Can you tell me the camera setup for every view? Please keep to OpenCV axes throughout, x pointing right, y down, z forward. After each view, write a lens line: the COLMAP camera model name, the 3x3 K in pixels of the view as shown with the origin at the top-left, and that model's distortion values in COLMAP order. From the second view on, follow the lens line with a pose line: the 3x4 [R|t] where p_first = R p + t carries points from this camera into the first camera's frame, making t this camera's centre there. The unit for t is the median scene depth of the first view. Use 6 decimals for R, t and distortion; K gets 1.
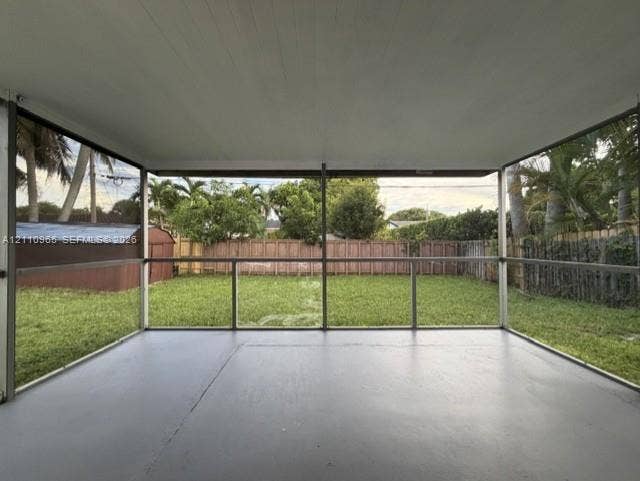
lens RADIAL K [[254.0, 0, 321.1], [0, 254.0, 238.8], [0, 0, 1]] dist [-0.001261, 0.001267]
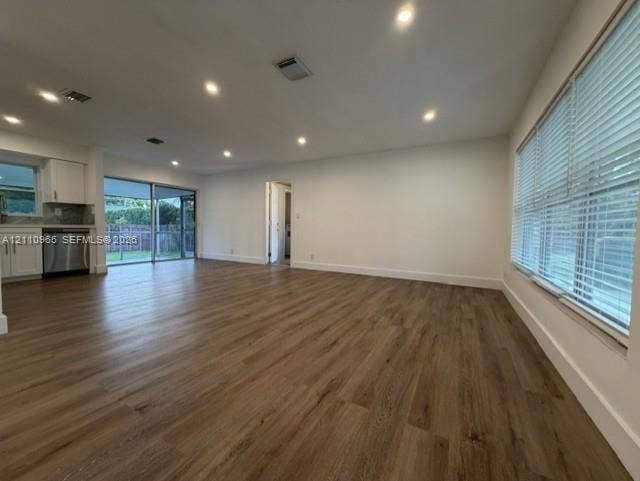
lens RADIAL K [[254.0, 0, 317.6], [0, 254.0, 241.7], [0, 0, 1]] dist [-0.001261, 0.001267]
pose [[0.504030, -0.034005, 0.863017, -0.495799], [-0.025478, 0.998204, 0.054212, -0.008555], [-0.863310, -0.049313, 0.502258, -1.164509]]
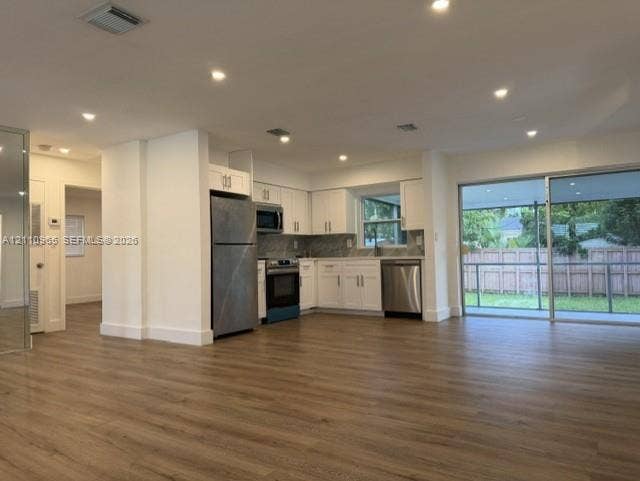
lens RADIAL K [[450.8, 0, 316.1], [0, 450.8, 242.8], [0, 0, 1]] dist [0.066306, -0.074802]
pose [[0.818701, -0.030721, -0.573397, 0.291223], [0.026429, 0.999526, -0.015817, -0.020643], [0.573611, -0.002205, 0.819125, -1.179582]]
